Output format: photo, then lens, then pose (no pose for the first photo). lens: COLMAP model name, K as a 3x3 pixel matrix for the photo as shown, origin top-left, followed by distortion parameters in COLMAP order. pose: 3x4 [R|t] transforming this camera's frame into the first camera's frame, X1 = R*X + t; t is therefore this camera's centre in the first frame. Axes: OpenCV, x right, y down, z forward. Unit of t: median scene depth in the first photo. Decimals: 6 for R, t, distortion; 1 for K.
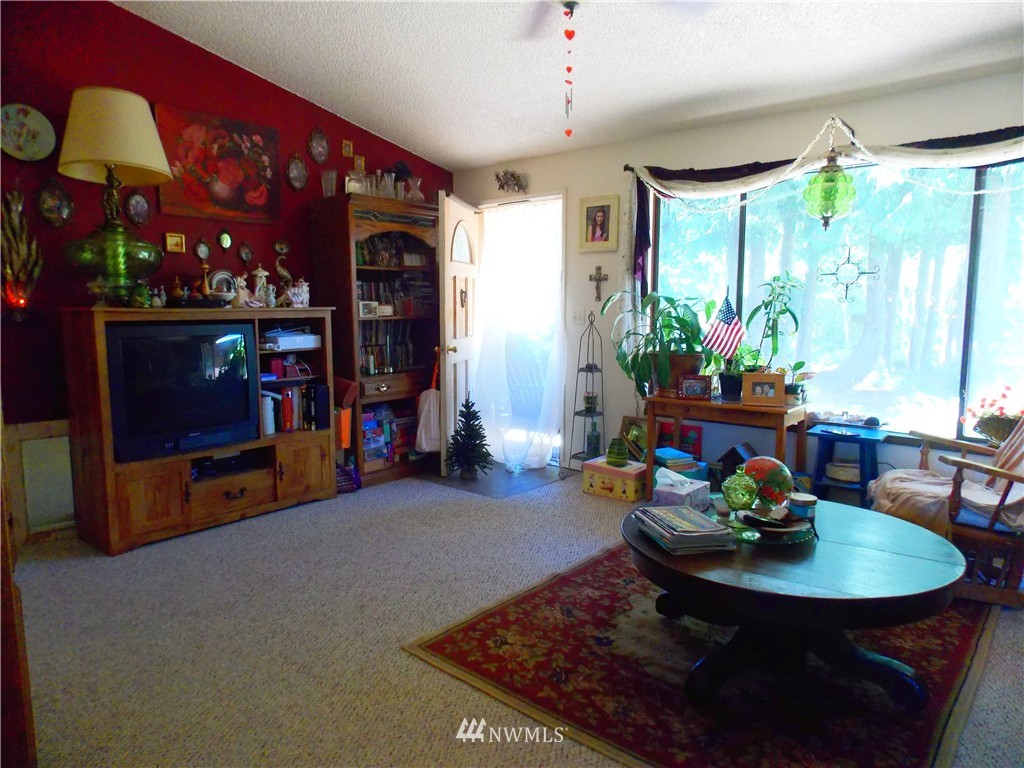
lens RADIAL K [[678.6, 0, 511.5], [0, 678.6, 378.6], [0, 0, 1]] dist [0.005798, -0.004989]
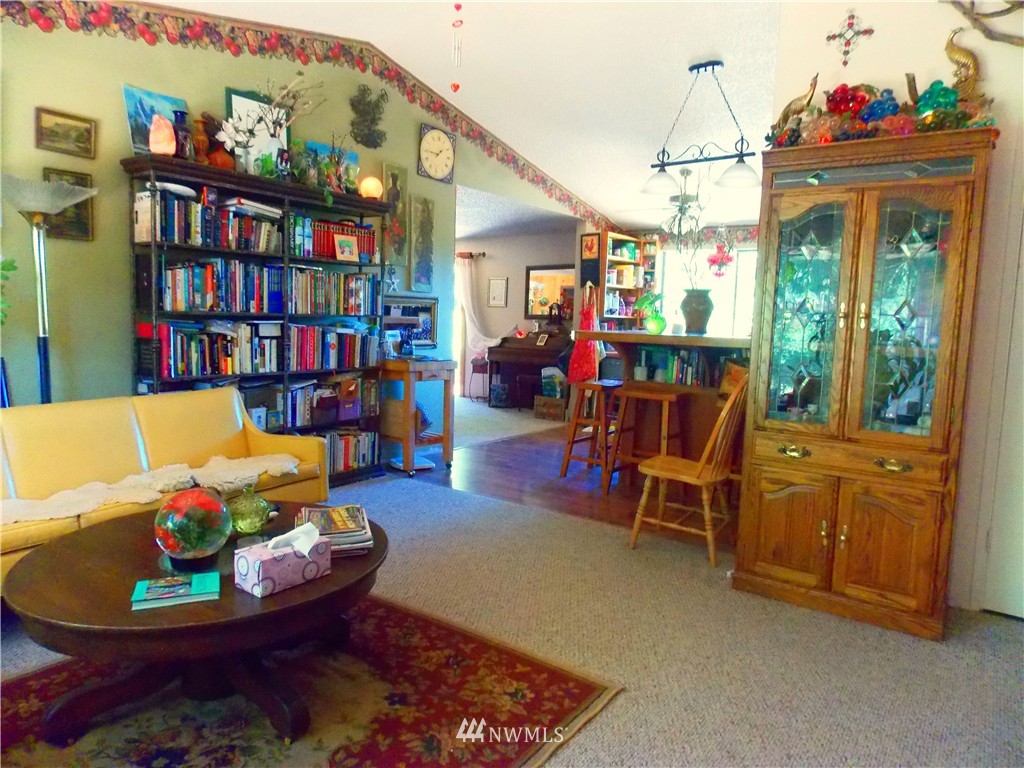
lens RADIAL K [[678.6, 0, 512.5], [0, 678.6, 385.0], [0, 0, 1]] dist [0.005798, -0.004989]
pose [[-0.995777, -0.027003, -0.087742, 0.050852], [-0.044714, 0.977390, 0.206664, -0.119369], [0.080178, 0.209715, -0.974470, 1.156458]]
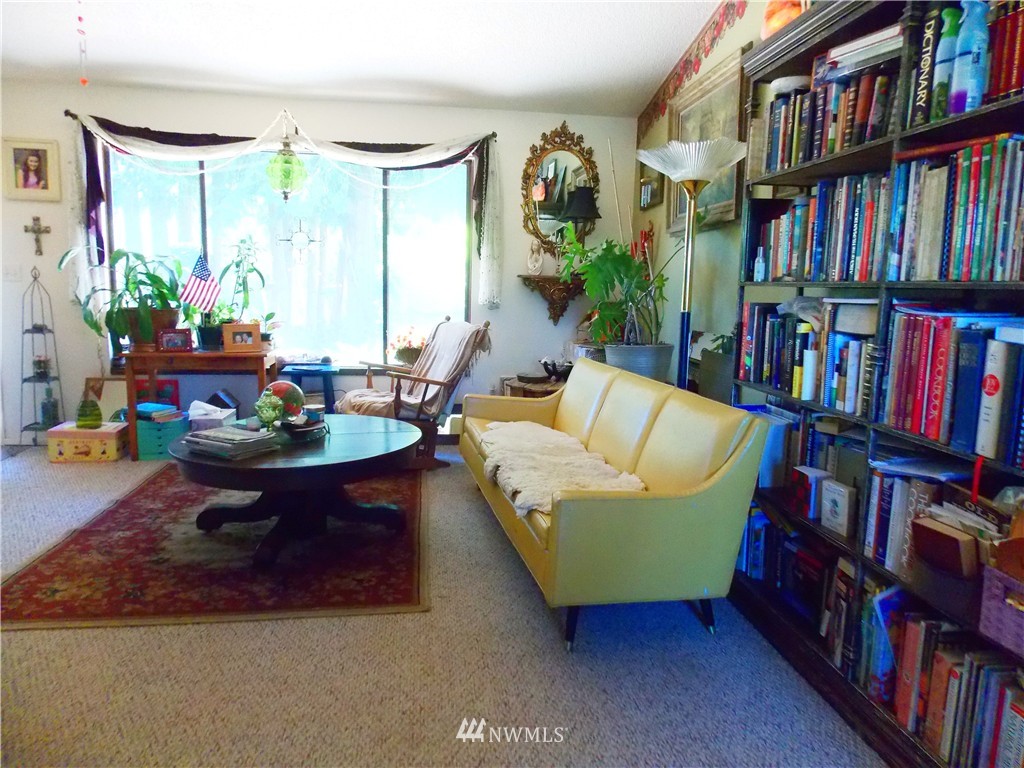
lens RADIAL K [[678.6, 0, 518.9], [0, 678.6, 381.7], [0, 0, 1]] dist [0.005798, -0.004989]
pose [[0.660375, -0.093018, 0.745152, -0.180237], [0.058753, 0.995657, 0.072220, 0.033549], [-0.748634, -0.003913, 0.662972, -0.109355]]
